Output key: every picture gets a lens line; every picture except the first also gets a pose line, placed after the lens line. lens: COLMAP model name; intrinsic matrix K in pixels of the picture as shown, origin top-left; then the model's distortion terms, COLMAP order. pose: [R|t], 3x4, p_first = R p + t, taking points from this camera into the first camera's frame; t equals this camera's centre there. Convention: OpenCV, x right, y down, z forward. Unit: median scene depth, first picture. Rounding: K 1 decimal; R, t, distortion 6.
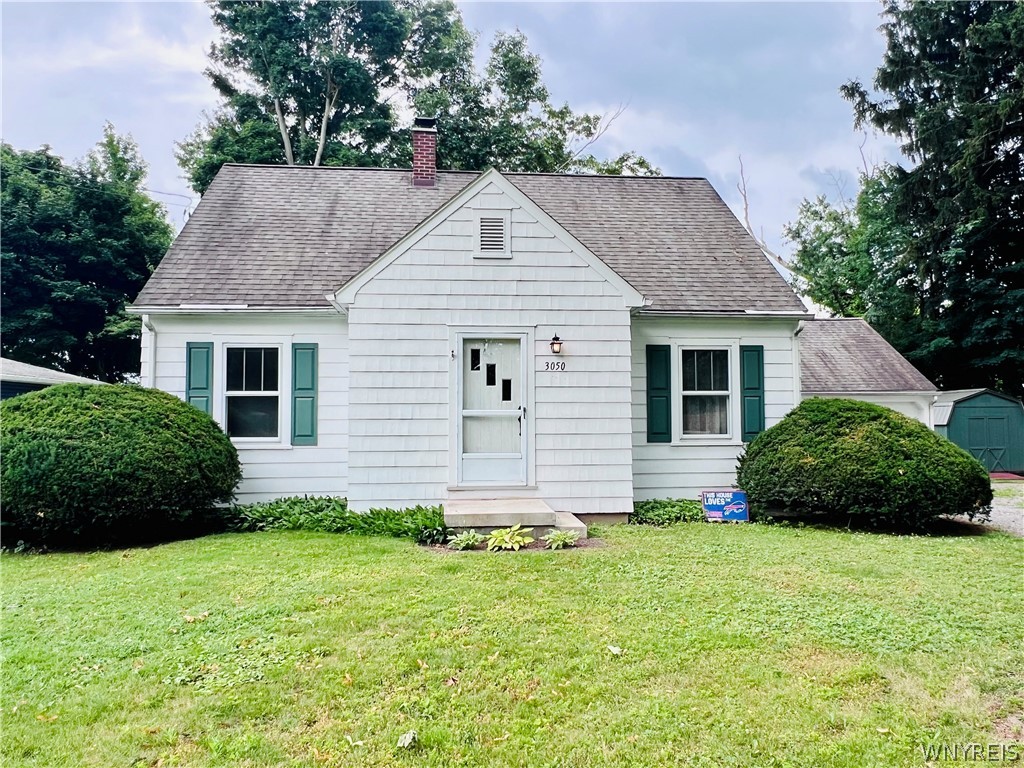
lens RADIAL K [[723.1, 0, 512.0], [0, 723.1, 389.0], [0, 0, 1]] dist [-0.017130, 0.001628]
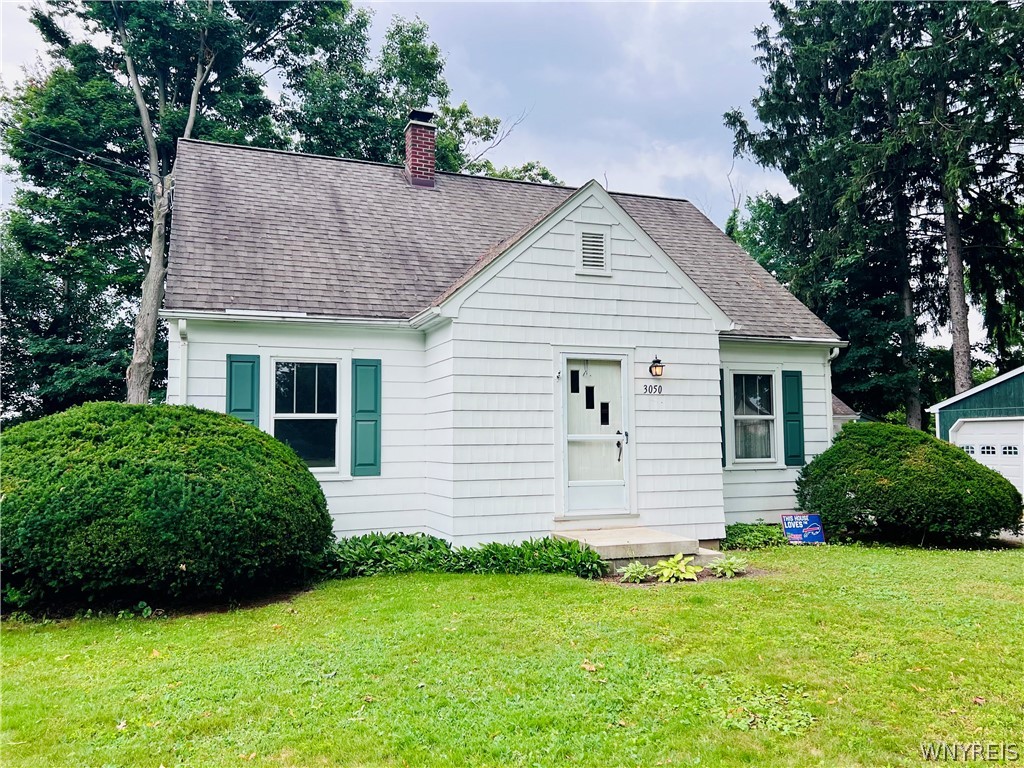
lens RADIAL K [[797.2, 0, 512.1], [0, 797.2, 383.3], [0, 0, 1]] dist [0.028641, -0.007754]
pose [[0.961260, 0.014573, 0.275259, -0.414074], [-0.005363, 0.999401, -0.034181, -0.001950], [-0.275592, 0.031381, 0.960762, 0.021028]]
